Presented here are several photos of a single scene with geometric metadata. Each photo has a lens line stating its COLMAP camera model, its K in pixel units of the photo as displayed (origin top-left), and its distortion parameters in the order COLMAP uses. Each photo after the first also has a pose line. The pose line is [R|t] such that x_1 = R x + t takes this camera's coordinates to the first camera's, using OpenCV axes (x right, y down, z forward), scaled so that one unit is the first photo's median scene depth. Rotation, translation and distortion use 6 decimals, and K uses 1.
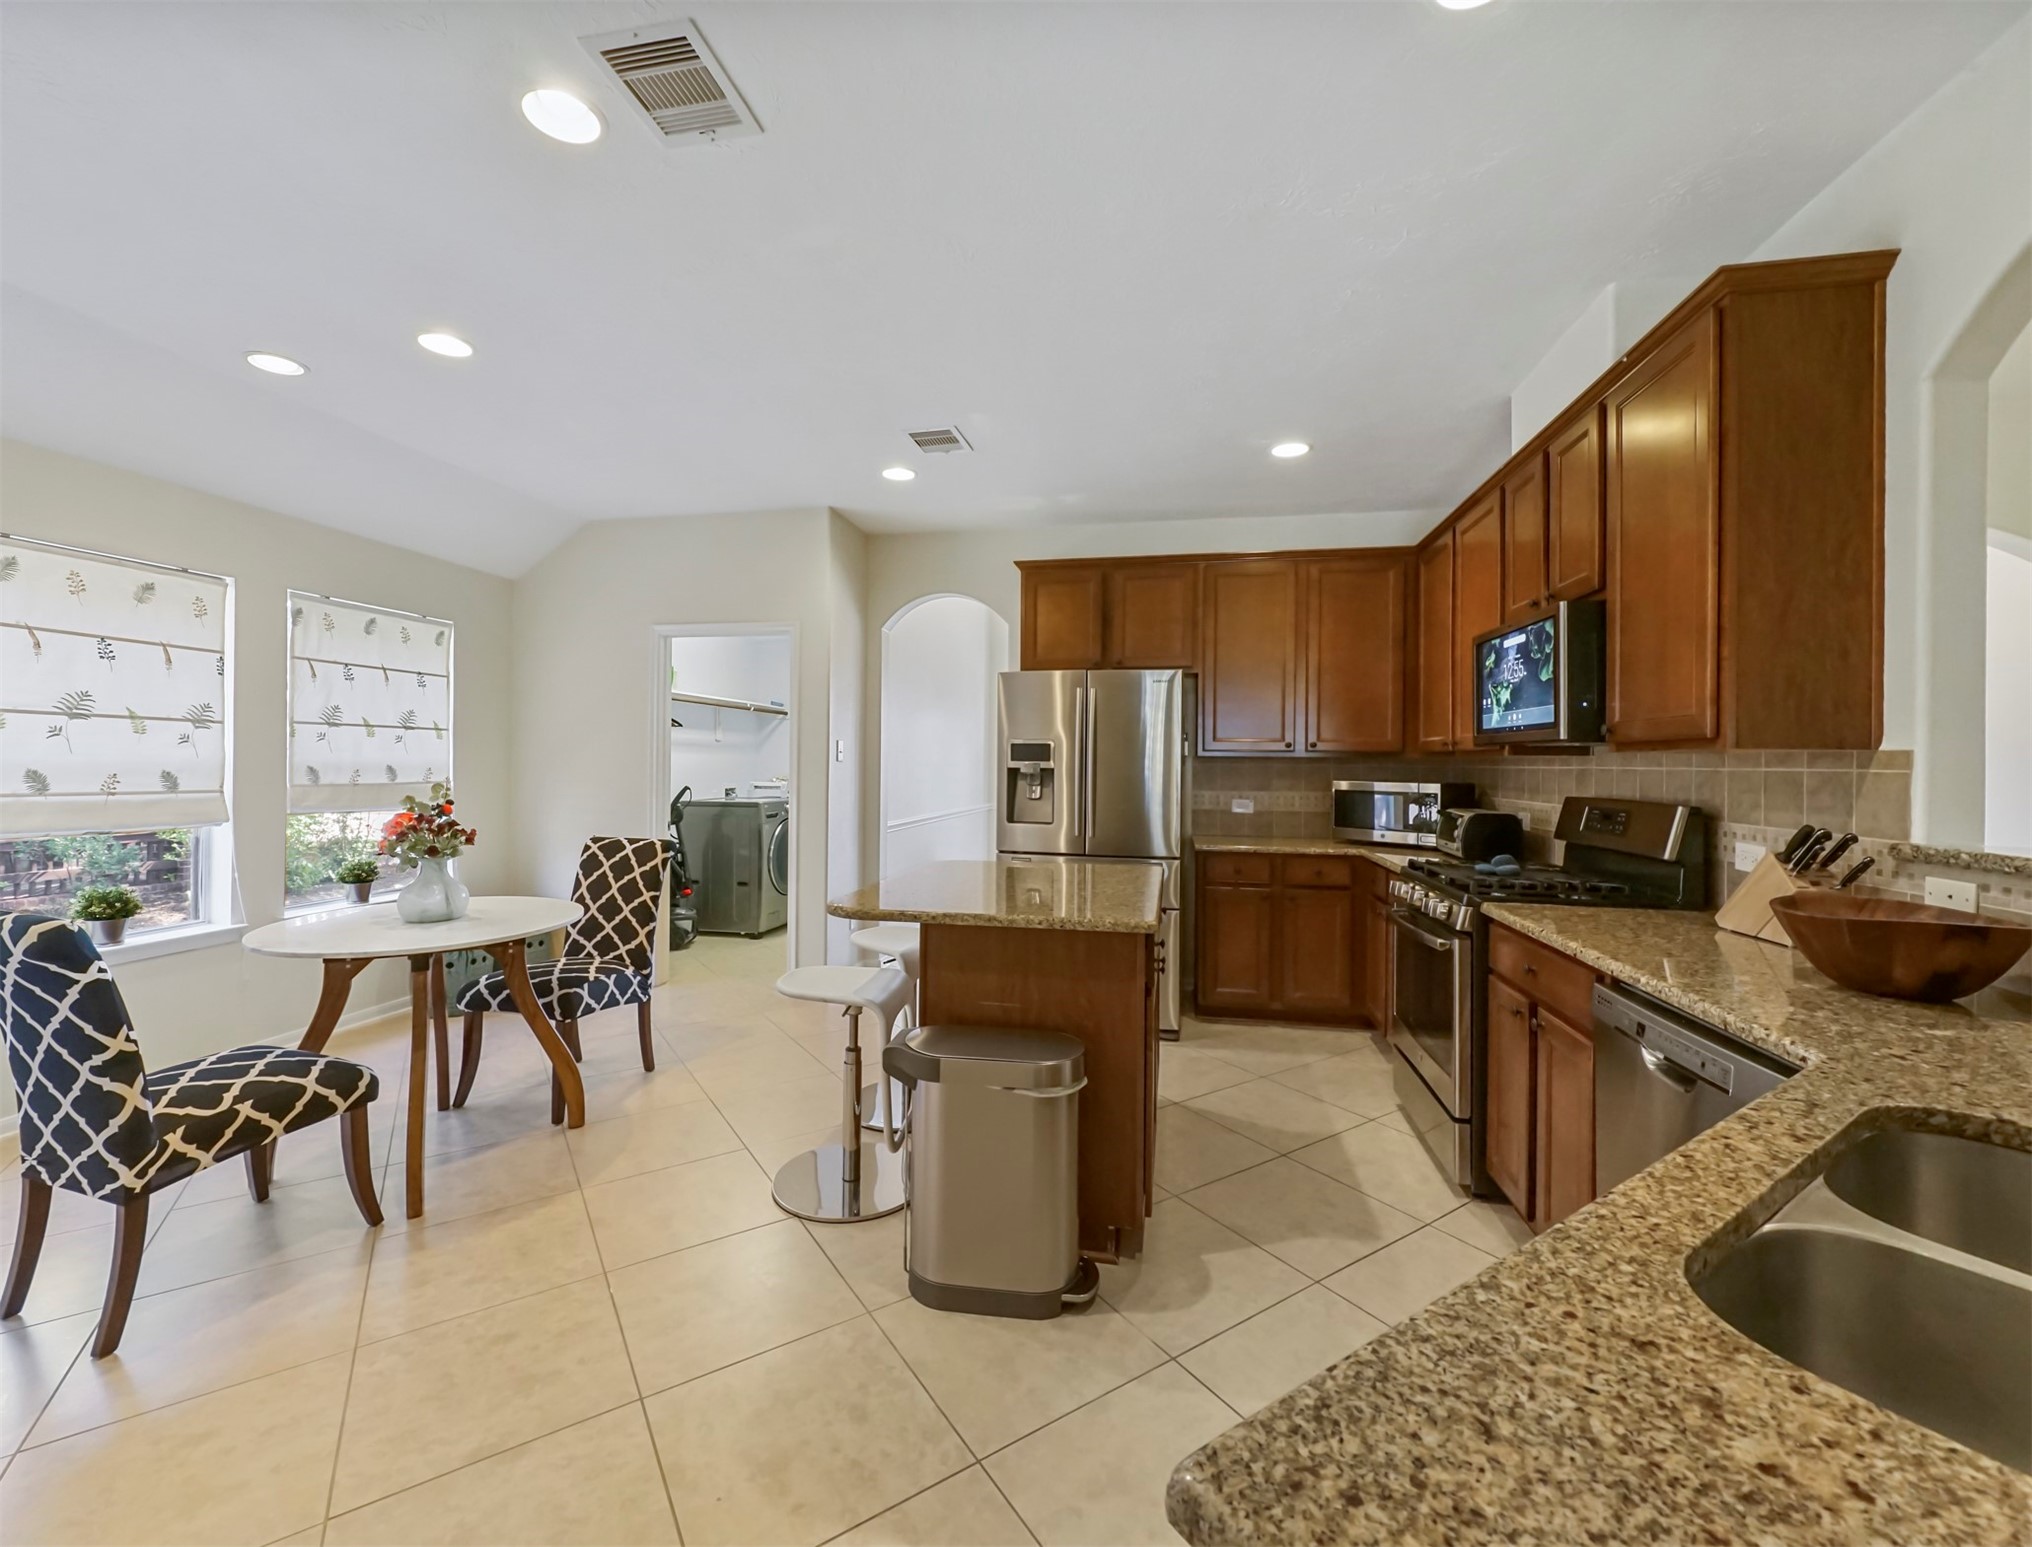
lens RADIAL K [[832.9, 0, 1009.5], [0, 832.9, 758.3], [0, 0, 1]] dist [-0.000959, -0.000128]
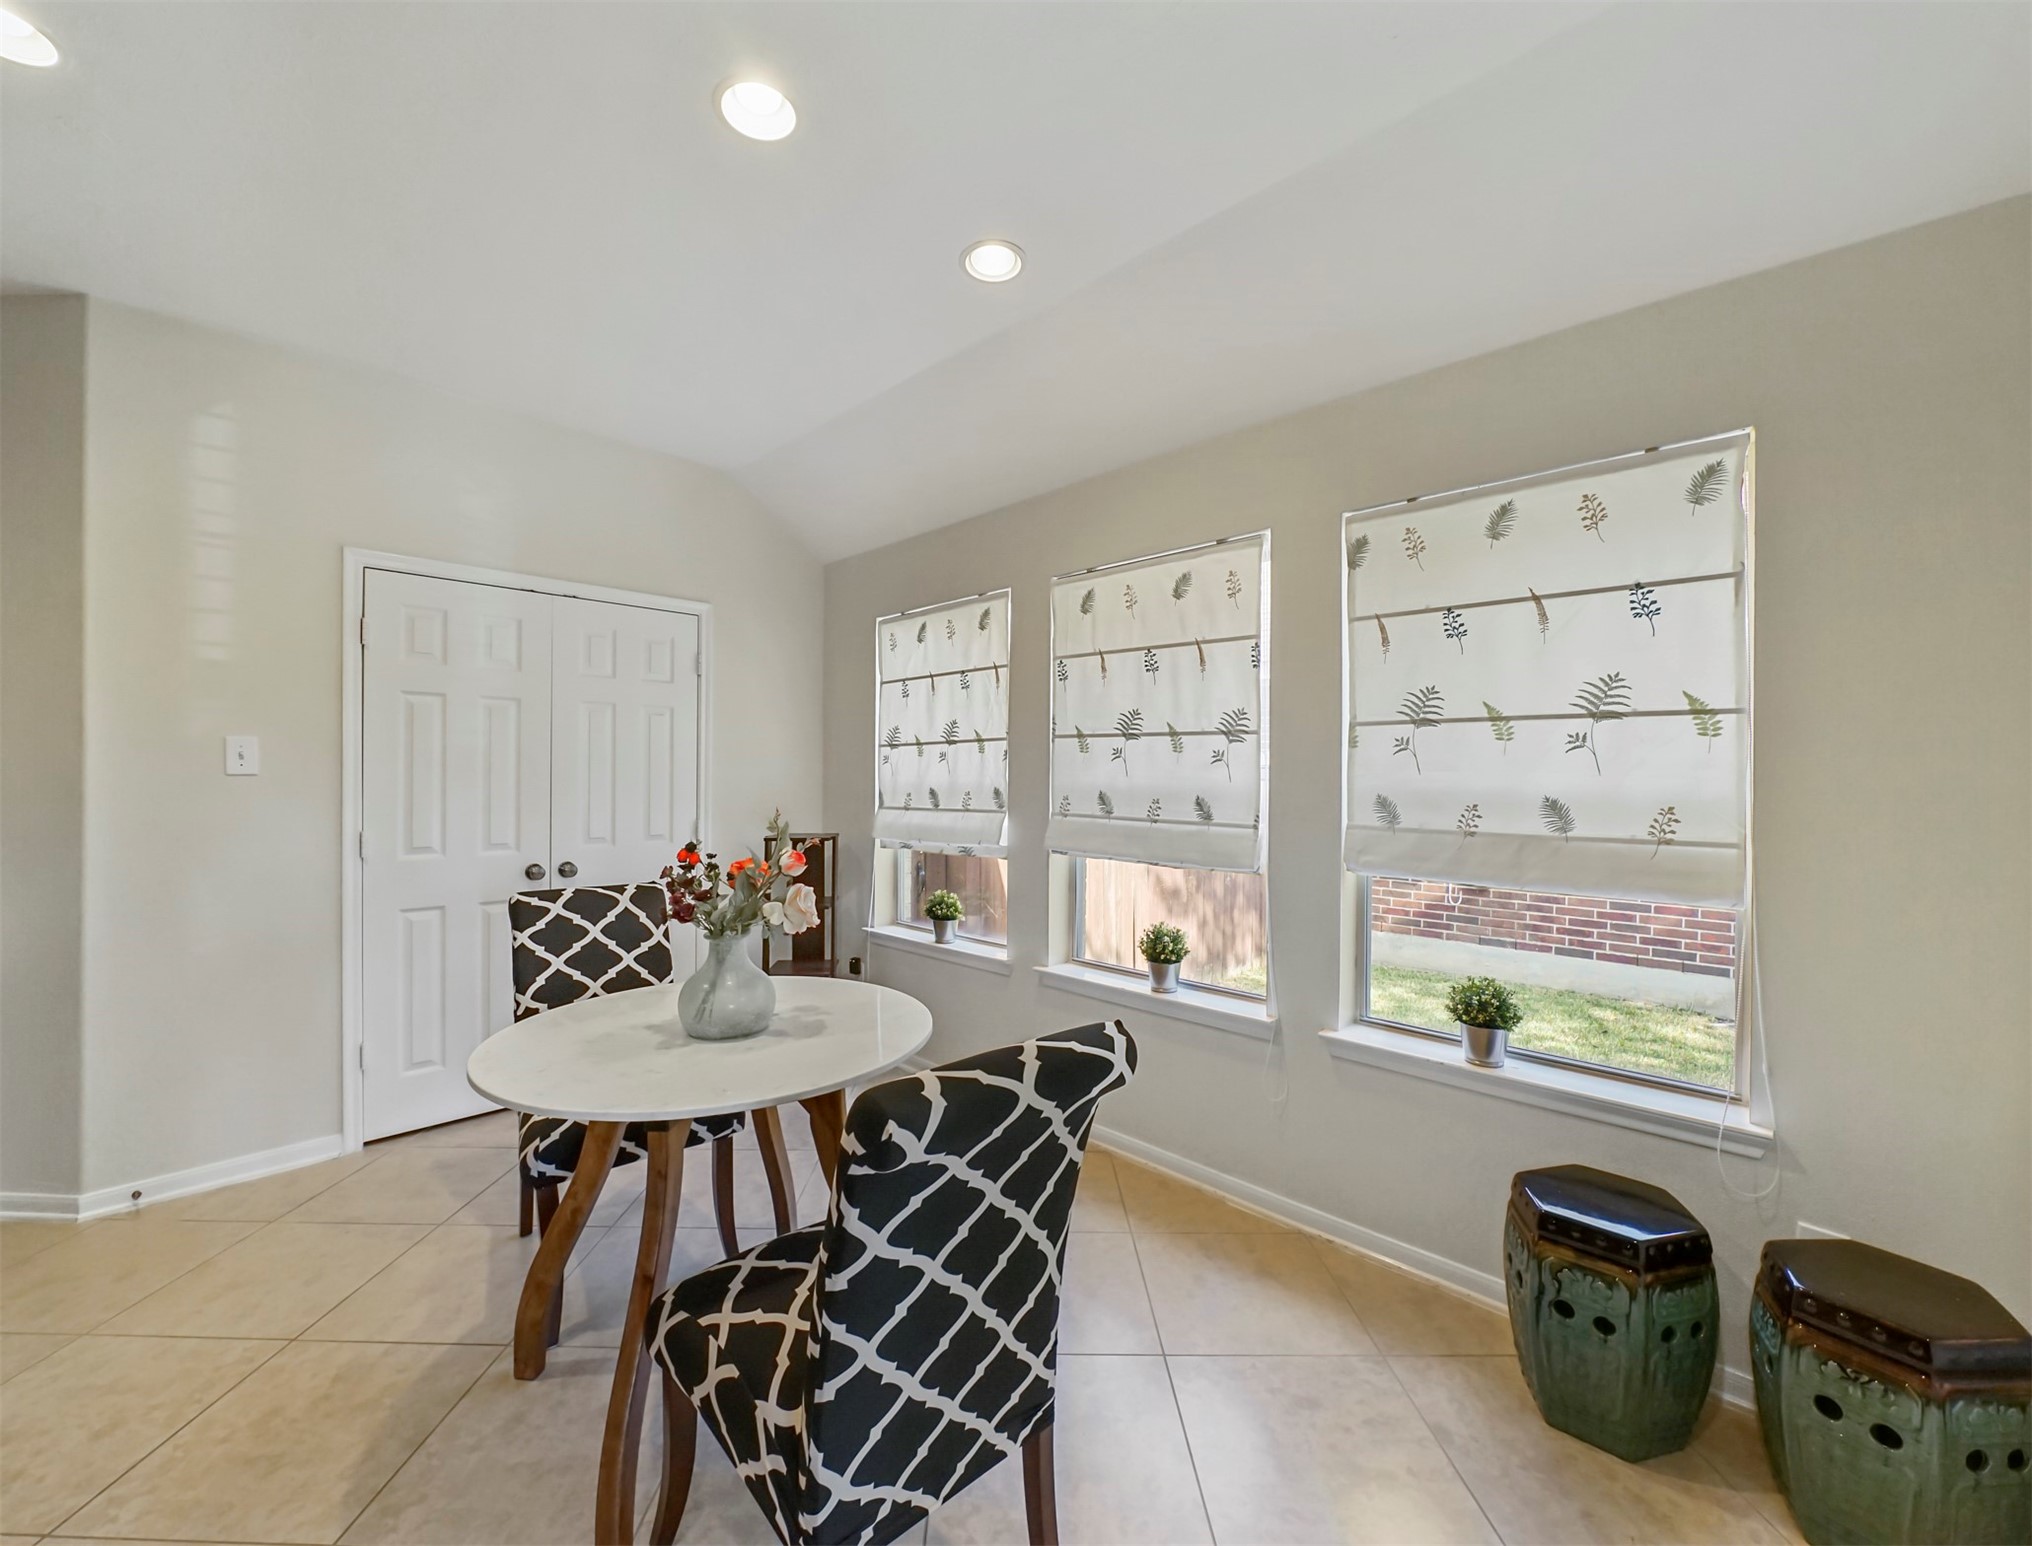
lens RADIAL K [[839.9, 0, 998.7], [0, 839.9, 778.7], [0, 0, 1]] dist [0.011067, -0.000097]
pose [[-0.553449, -0.003284, -0.832877, -0.199110], [-0.004882, 0.999988, -0.000699, -0.001108], [0.832869, 0.003679, -0.553458, 1.182311]]
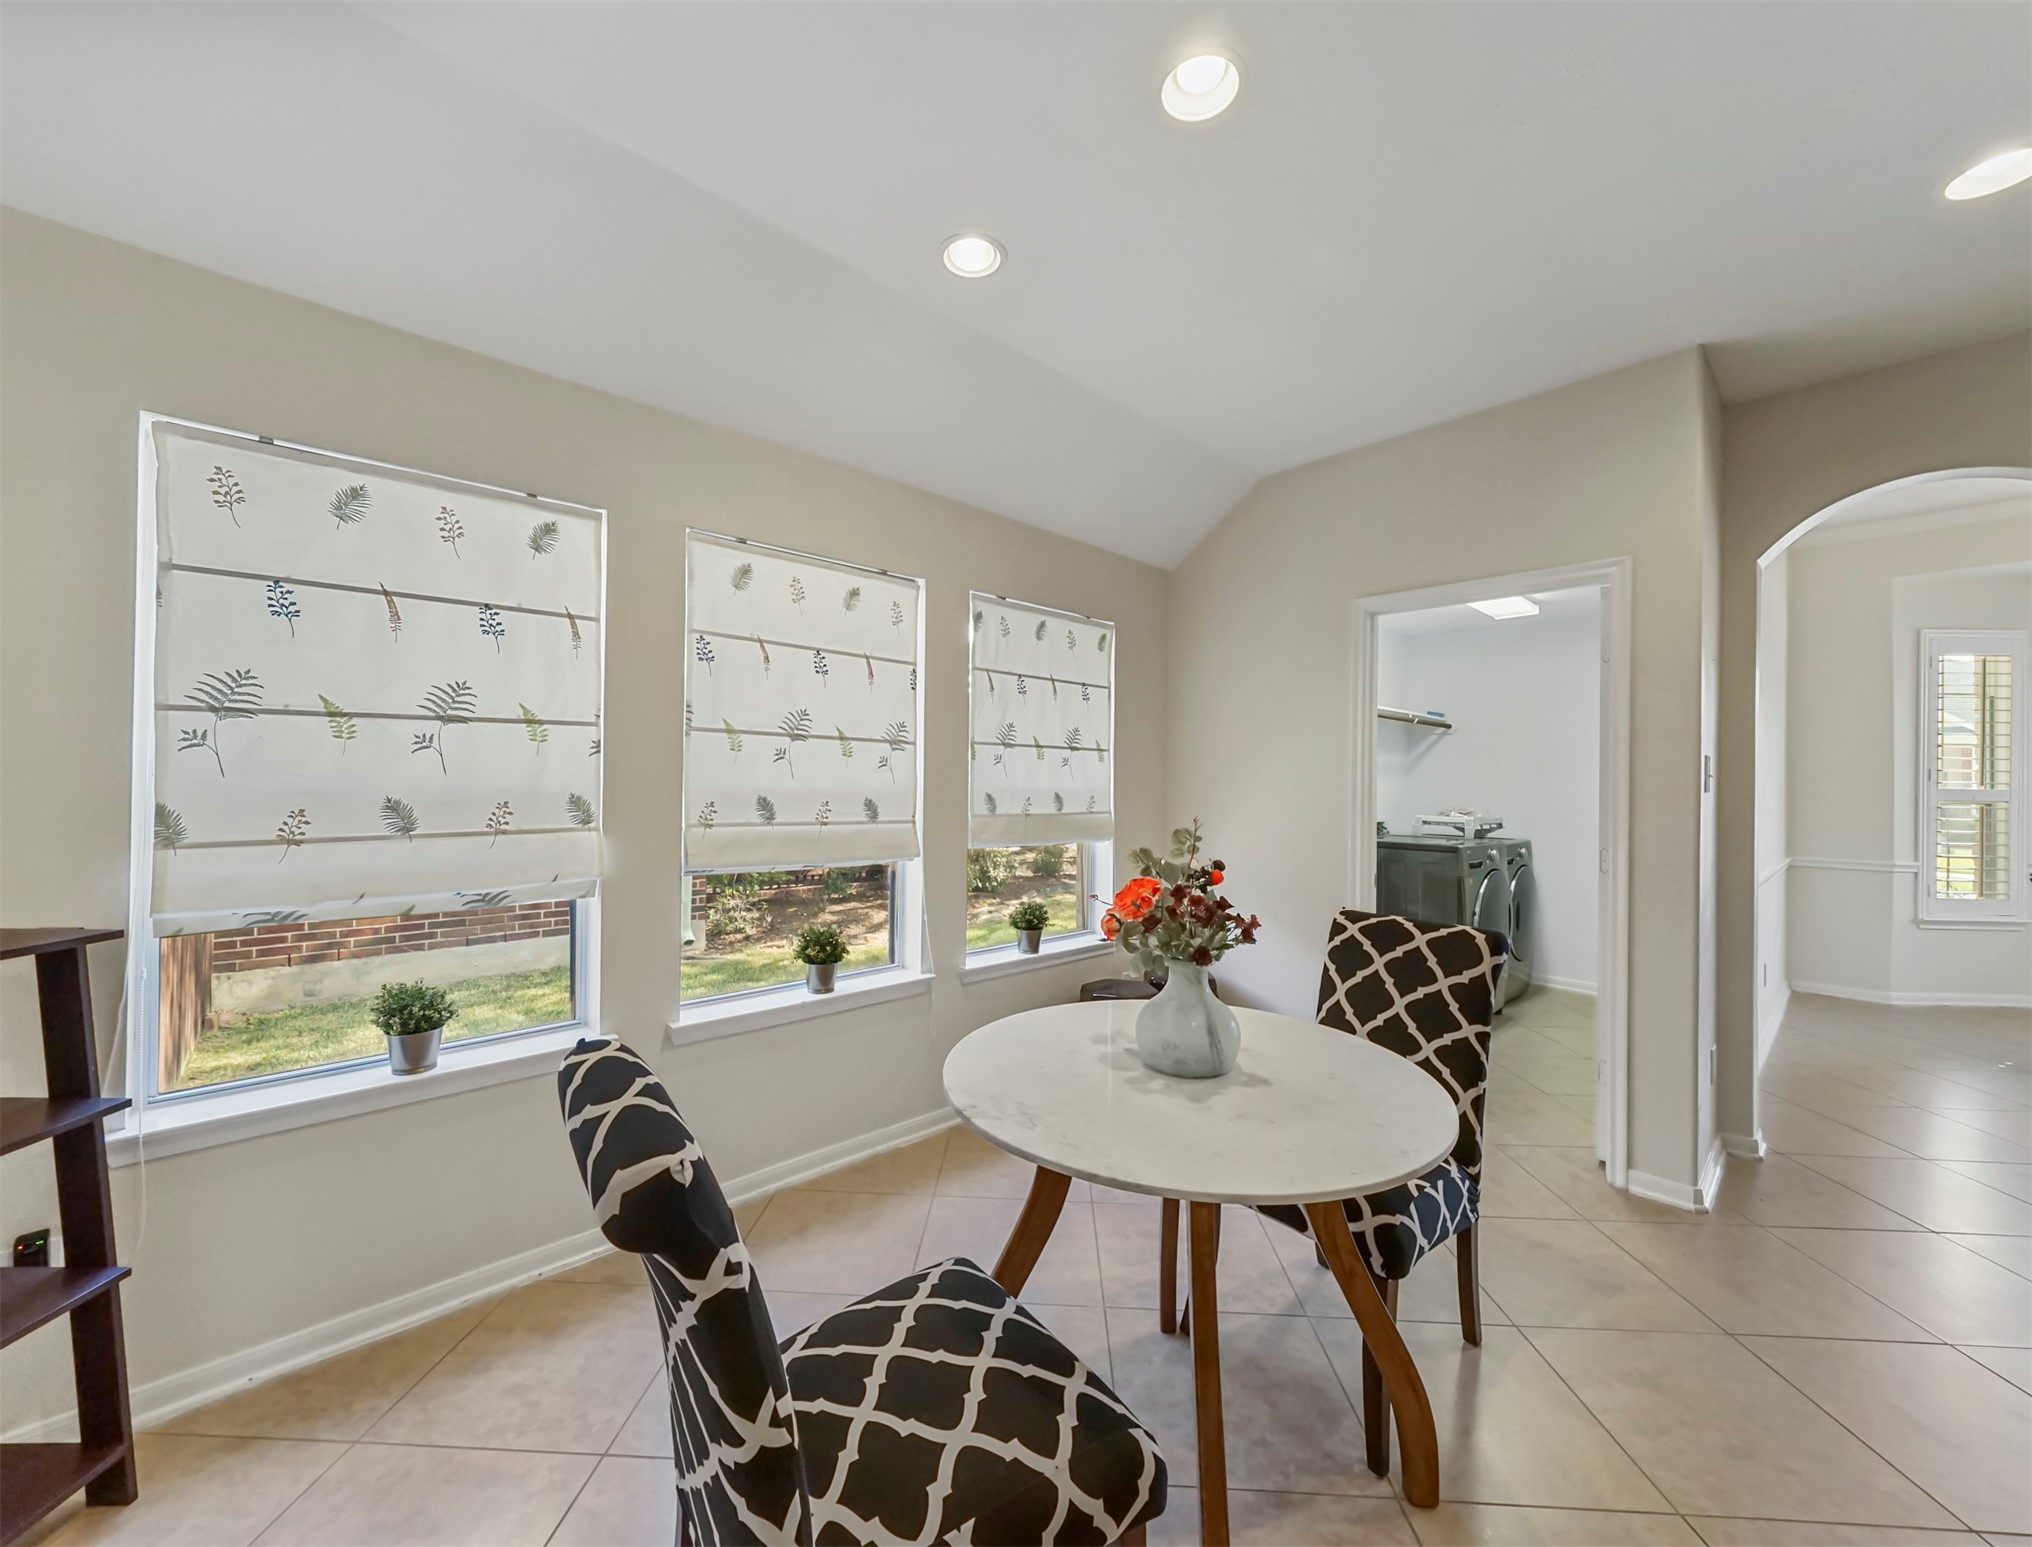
lens RADIAL K [[786.7, 0, 1005.2], [0, 786.7, 779.8], [0, 0, 1]] dist [0.000486, 0.000047]
pose [[0.805347, 0.000376, -0.592804, -0.363770], [-0.003024, 0.999989, -0.003474, -0.002075], [0.592796, 0.004590, 0.805340, 0.374519]]
